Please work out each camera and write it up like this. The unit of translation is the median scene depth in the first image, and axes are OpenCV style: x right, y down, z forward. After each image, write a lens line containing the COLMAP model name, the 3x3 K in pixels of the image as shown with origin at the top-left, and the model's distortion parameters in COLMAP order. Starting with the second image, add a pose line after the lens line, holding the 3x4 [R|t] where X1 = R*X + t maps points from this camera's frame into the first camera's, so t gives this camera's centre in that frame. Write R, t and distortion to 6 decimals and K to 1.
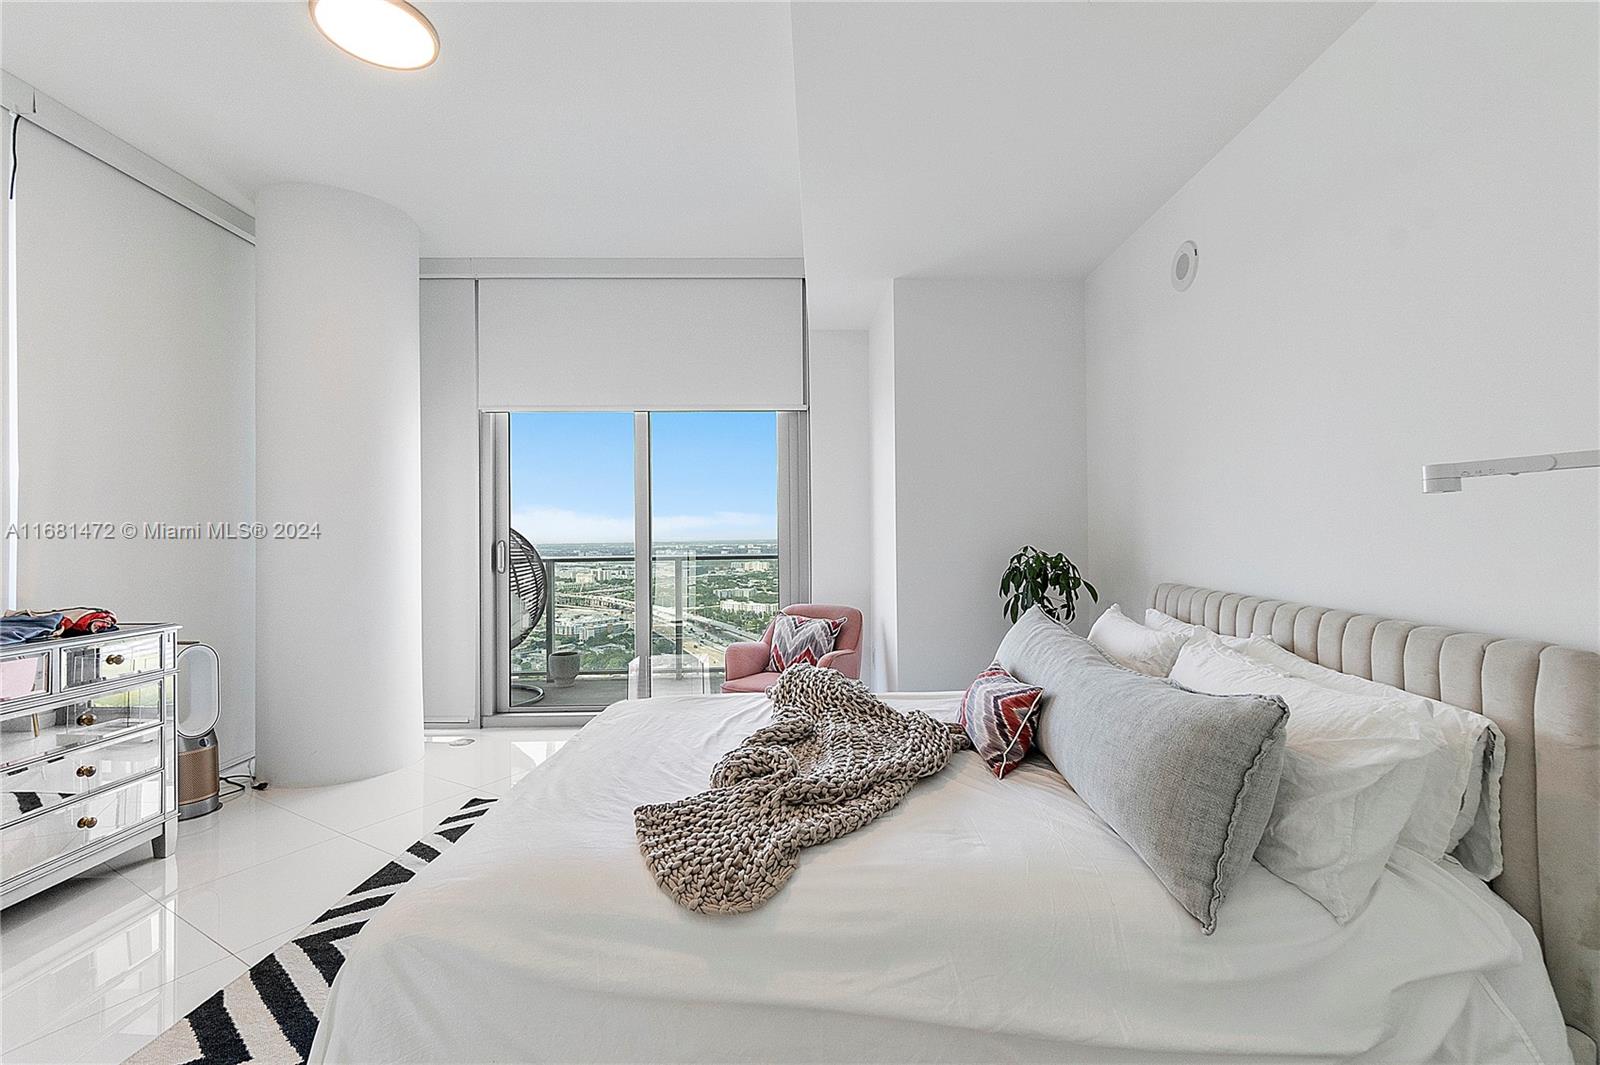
lens RADIAL K [[696.8, 0, 795.7], [0, 696.8, 535.4], [0, 0, 1]] dist [-0.014711, 0.000258]
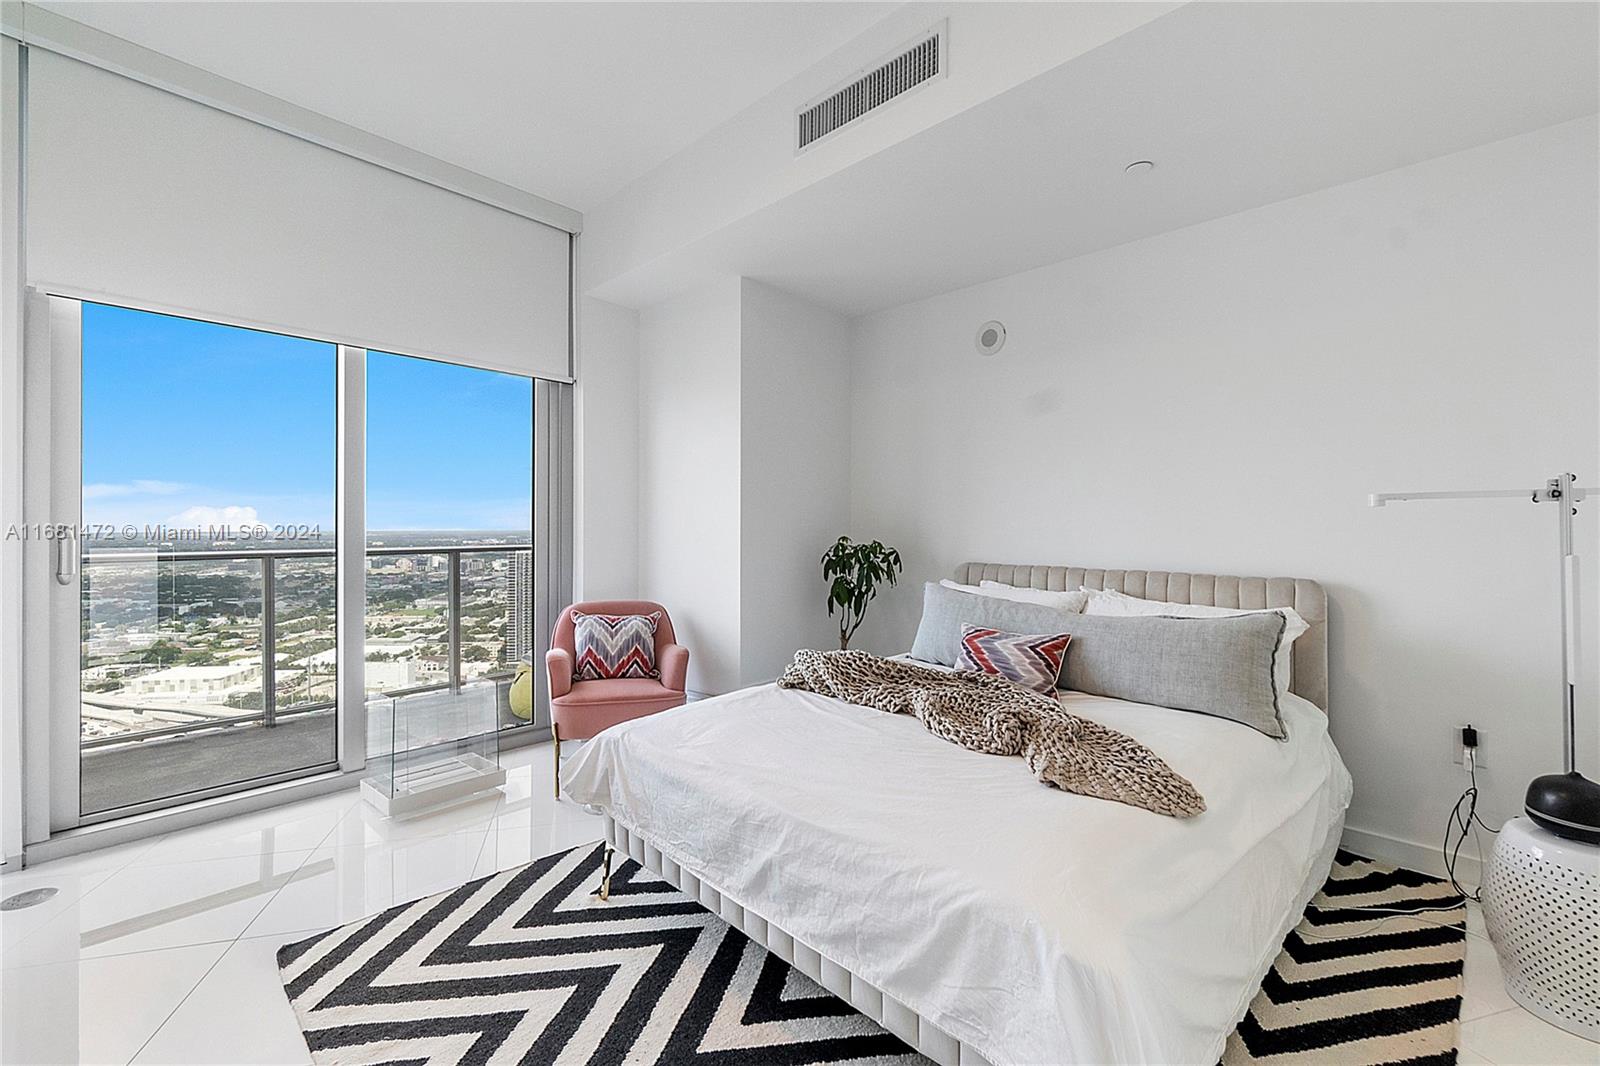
lens RADIAL K [[696.8, 0, 795.3], [0, 696.8, 535.2], [0, 0, 1]] dist [-0.014711, 0.000258]
pose [[0.681946, 0.002087, 0.731399, -0.427063], [-0.006821, 0.999971, 0.003507, 0.007264], [-0.731370, -0.007381, 0.681941, 0.182351]]
